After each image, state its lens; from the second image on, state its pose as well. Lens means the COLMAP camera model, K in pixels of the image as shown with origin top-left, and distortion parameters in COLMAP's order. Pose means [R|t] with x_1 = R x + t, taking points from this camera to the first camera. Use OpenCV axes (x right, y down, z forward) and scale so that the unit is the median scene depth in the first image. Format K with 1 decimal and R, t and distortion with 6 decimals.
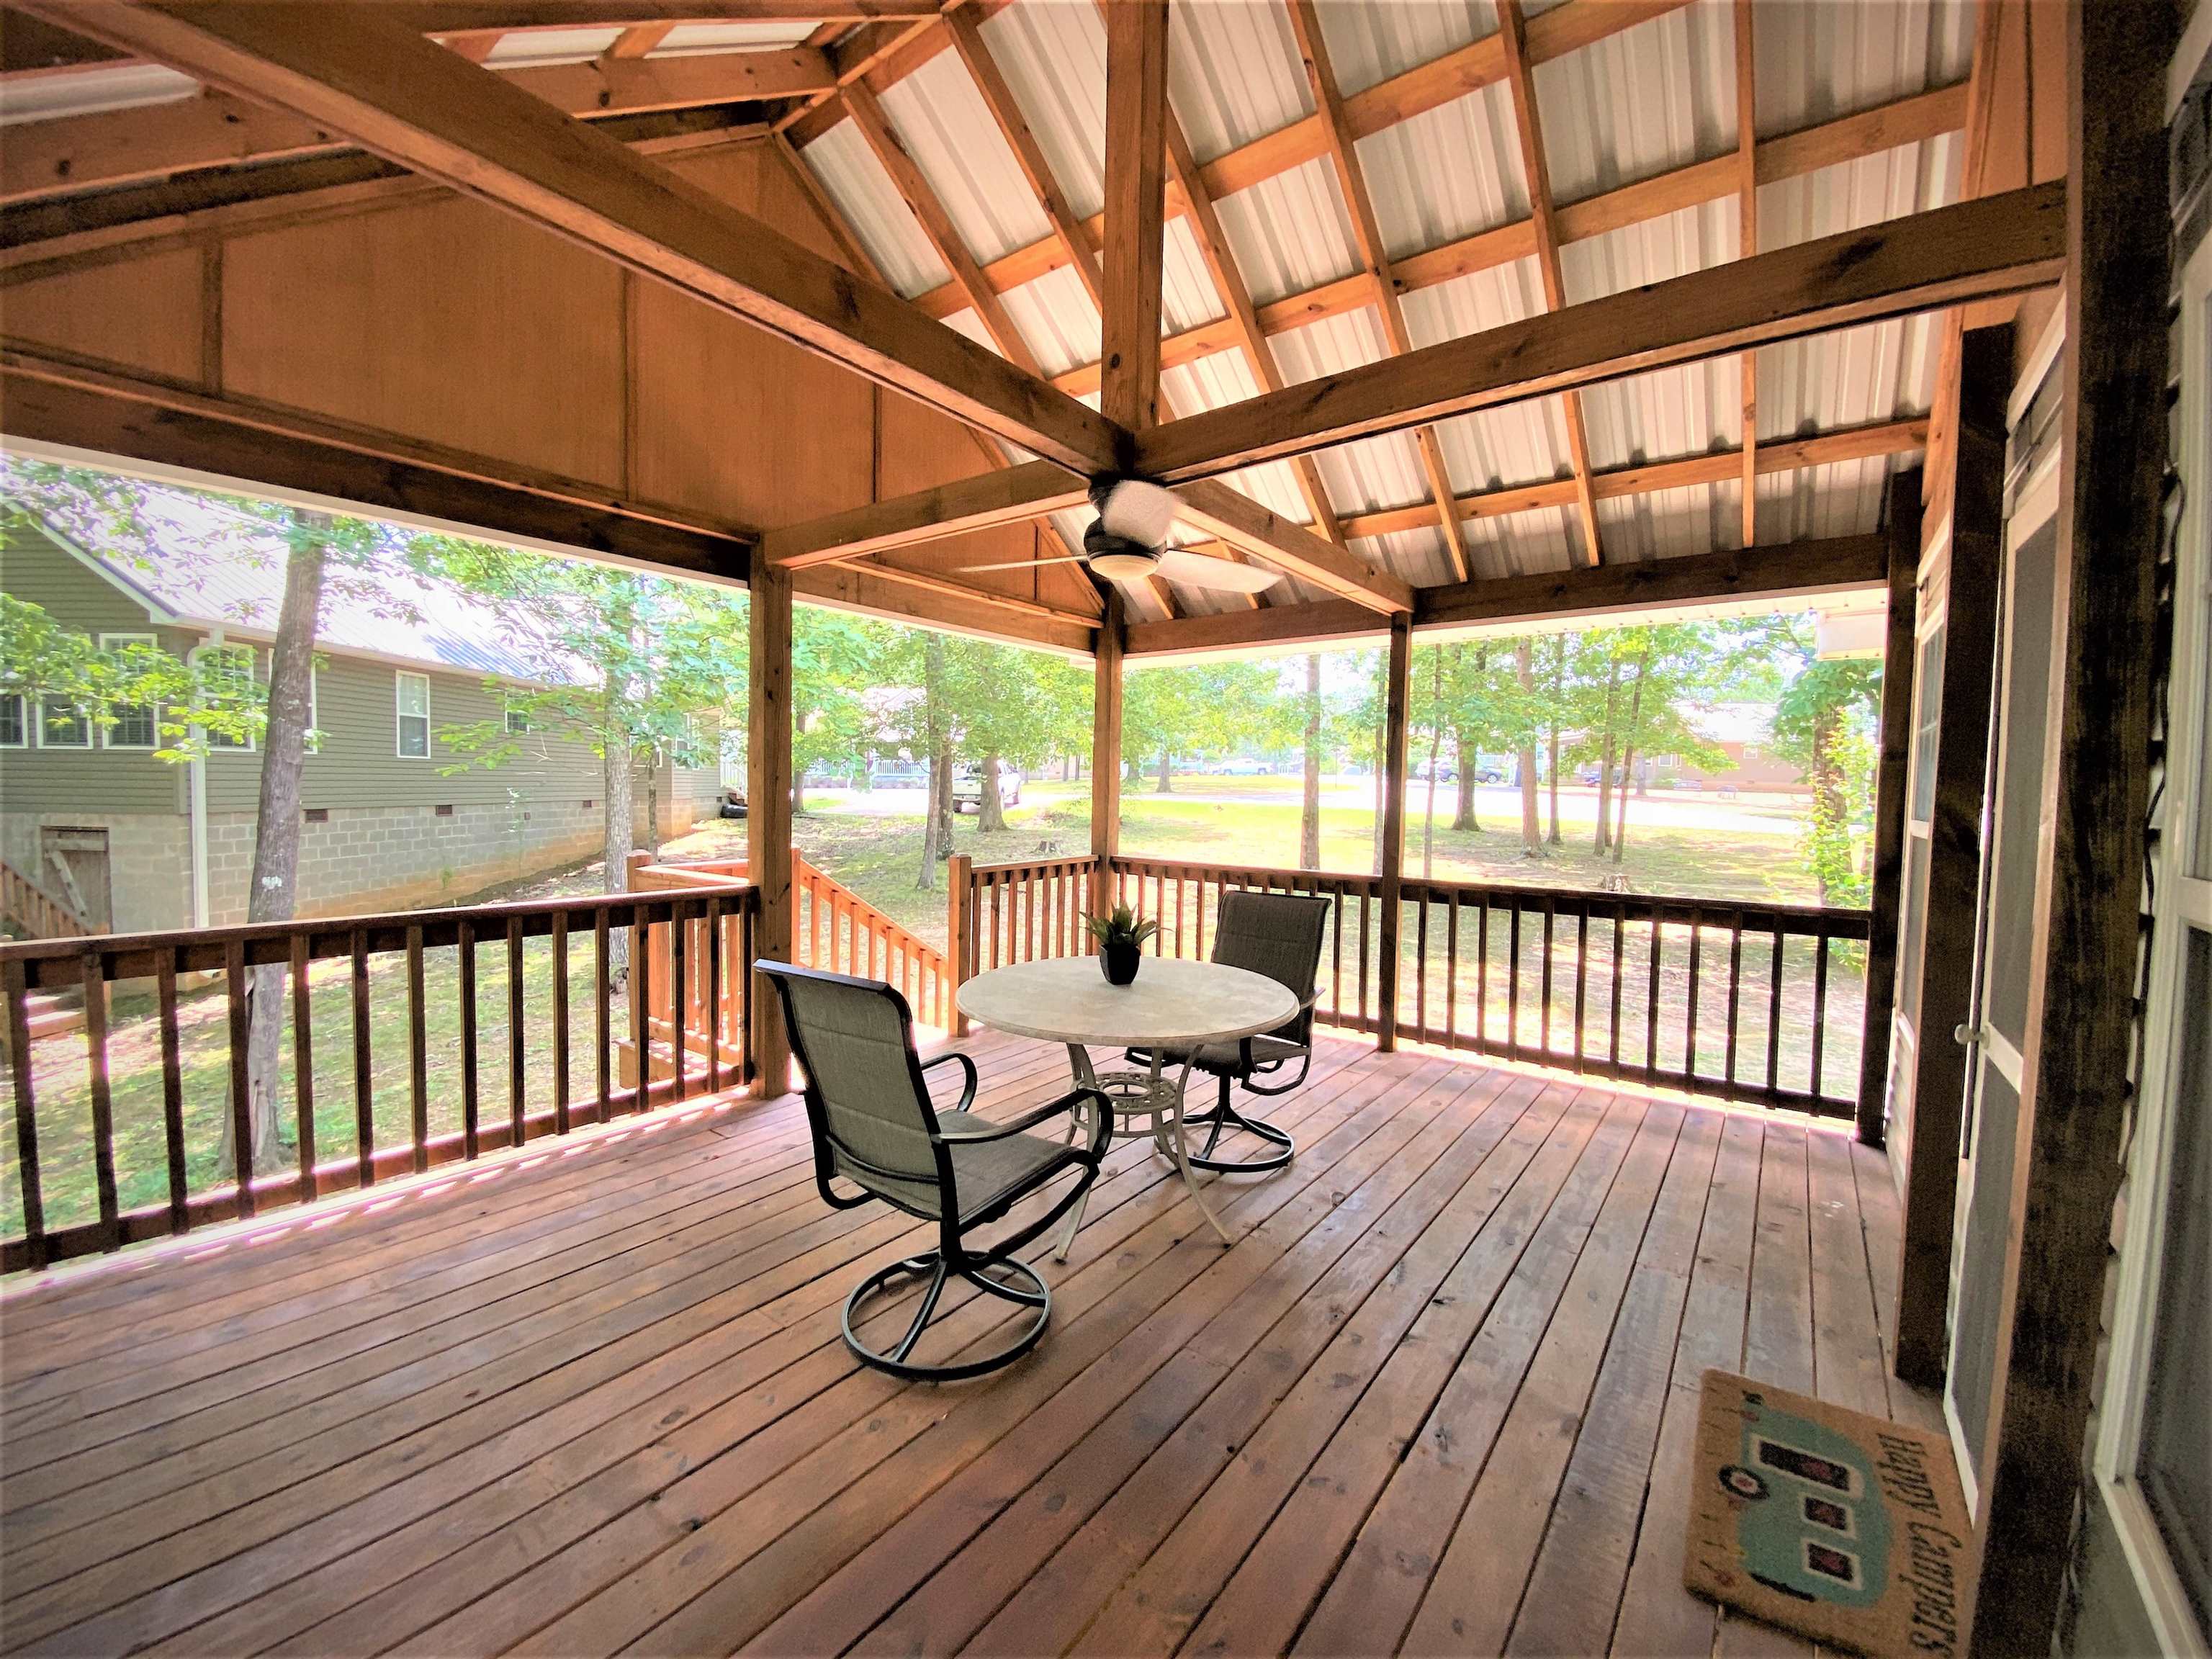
lens RADIAL K [[894.8, 0, 1106.0], [0, 894.8, 829.5], [0, 0, 1]] dist [0.002731, -0.013055]
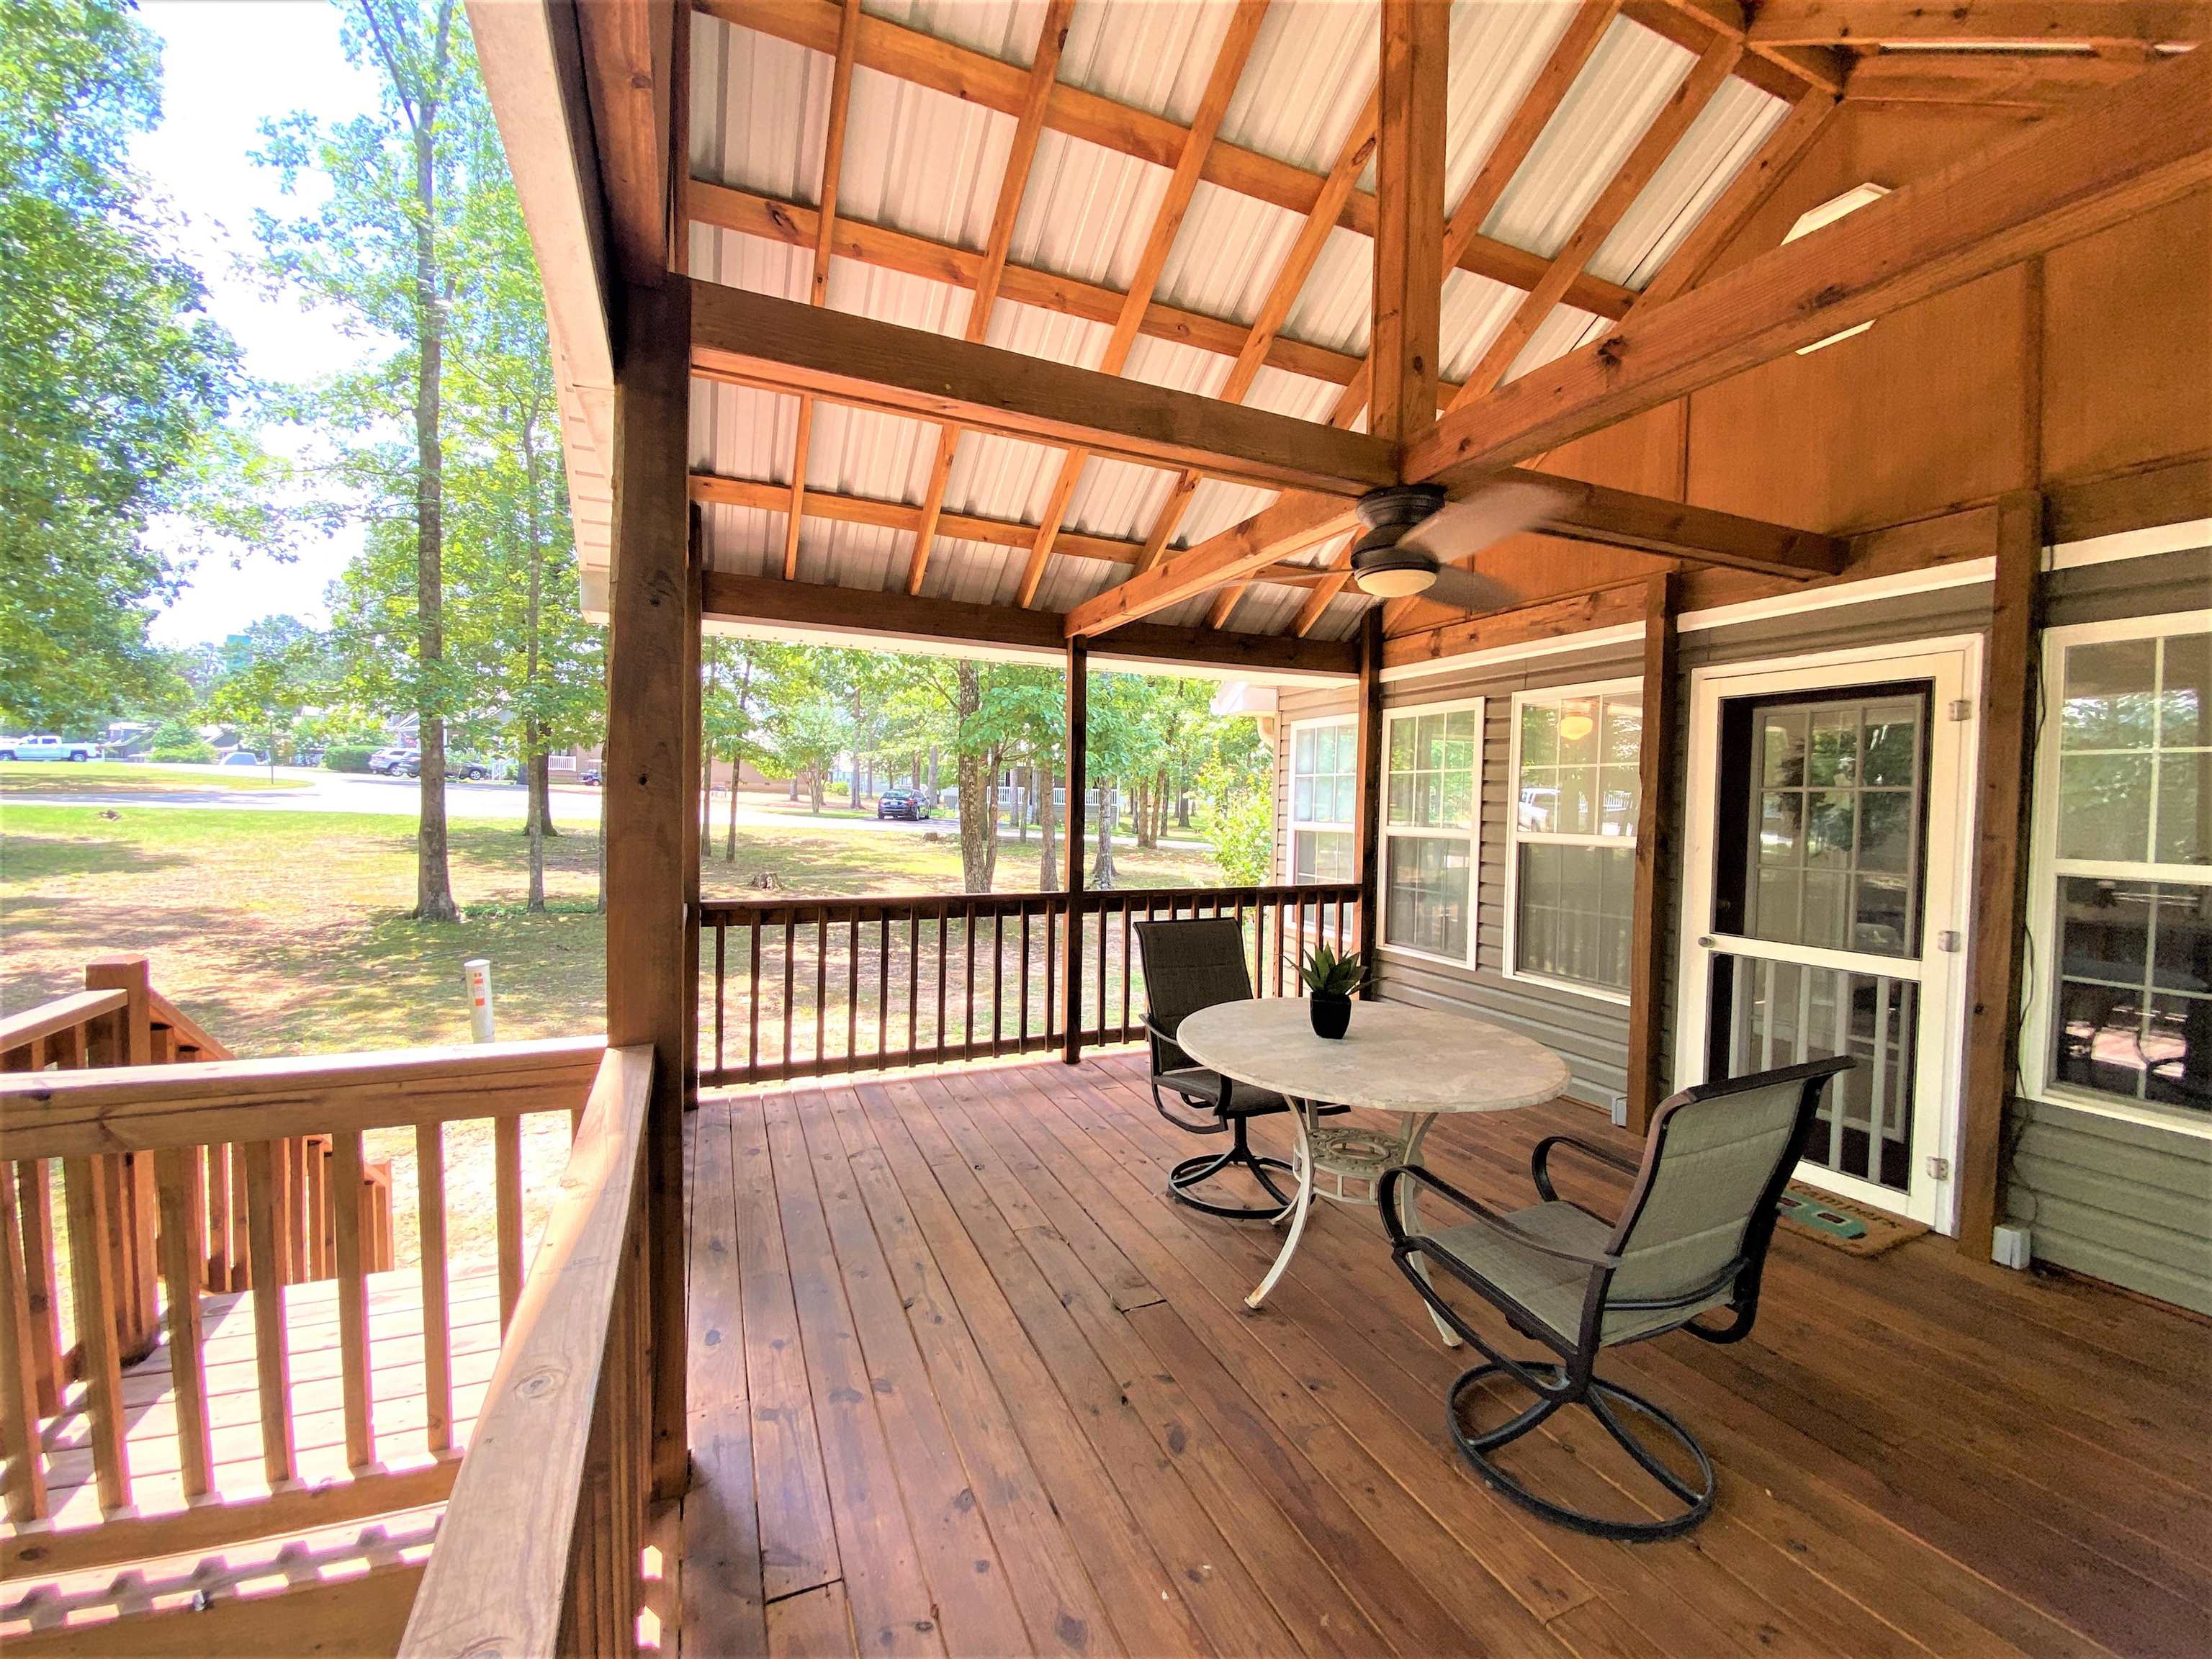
lens RADIAL K [[933.9, 0, 1100.8], [0, 933.9, 831.2], [0, 0, 1]] dist [0.049234, -0.000079]
pose [[0.490054, -0.027954, 0.871243, -0.434758], [0.032990, 0.999364, 0.013509, -0.020153], [-0.871067, 0.022122, 0.490665, 0.330173]]
